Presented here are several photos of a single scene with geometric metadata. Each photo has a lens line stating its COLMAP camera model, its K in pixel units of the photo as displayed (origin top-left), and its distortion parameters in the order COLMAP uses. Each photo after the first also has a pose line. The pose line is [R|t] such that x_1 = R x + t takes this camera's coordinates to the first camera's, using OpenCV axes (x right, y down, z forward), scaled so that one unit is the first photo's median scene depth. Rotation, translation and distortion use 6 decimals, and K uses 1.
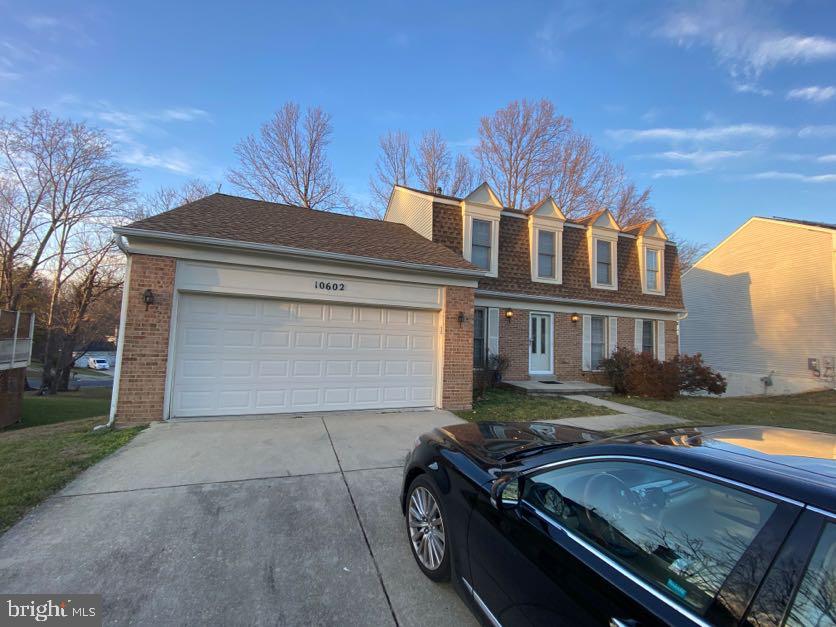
lens RADIAL K [[336.6, 0, 416.7], [0, 336.6, 314.8], [0, 0, 1]] dist [0.014292, -0.017949]
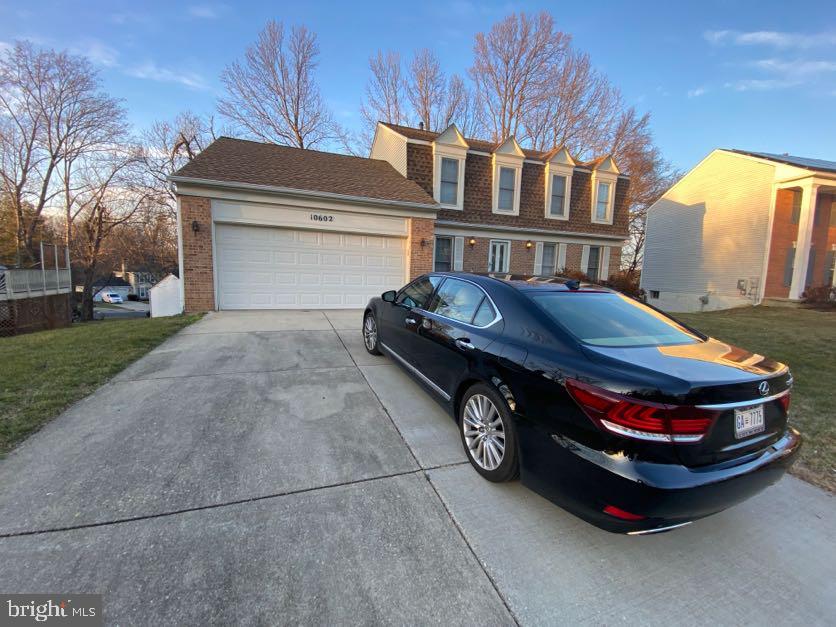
lens RADIAL K [[336.6, 0, 418.6], [0, 336.6, 314.8], [0, 0, 1]] dist [0.014292, -0.017949]
pose [[0.999962, -0.008672, 0.000168, 0.069545], [0.008482, 0.981723, 0.190127, 0.023323], [-0.001814, -0.190119, 0.981759, -0.220460]]
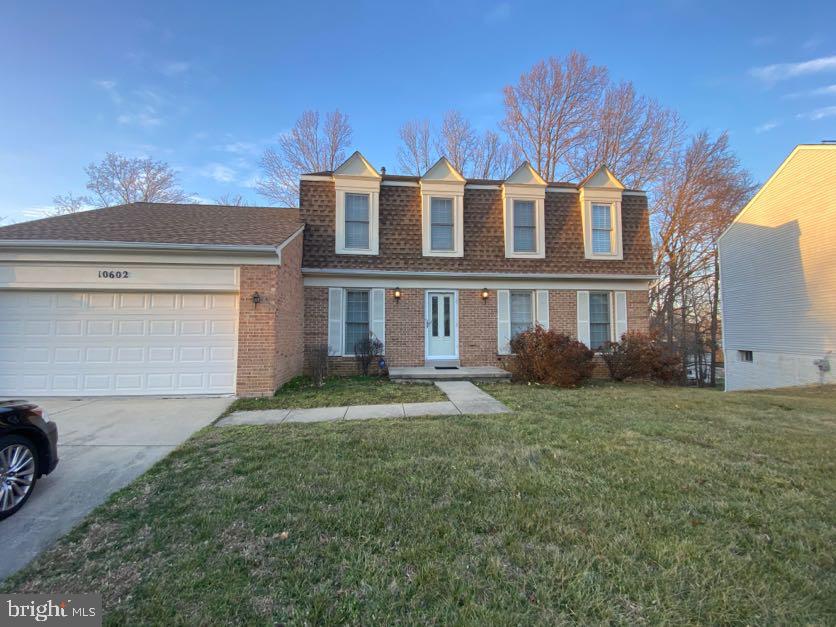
lens RADIAL K [[336.6, 0, 418.6], [0, 336.6, 315.4], [0, 0, 1]] dist [0.014292, -0.017949]
pose [[0.971230, -0.048594, -0.233134, 0.484296], [0.053583, 0.998449, 0.015108, 0.040560], [0.232038, -0.027165, 0.972327, 0.115396]]
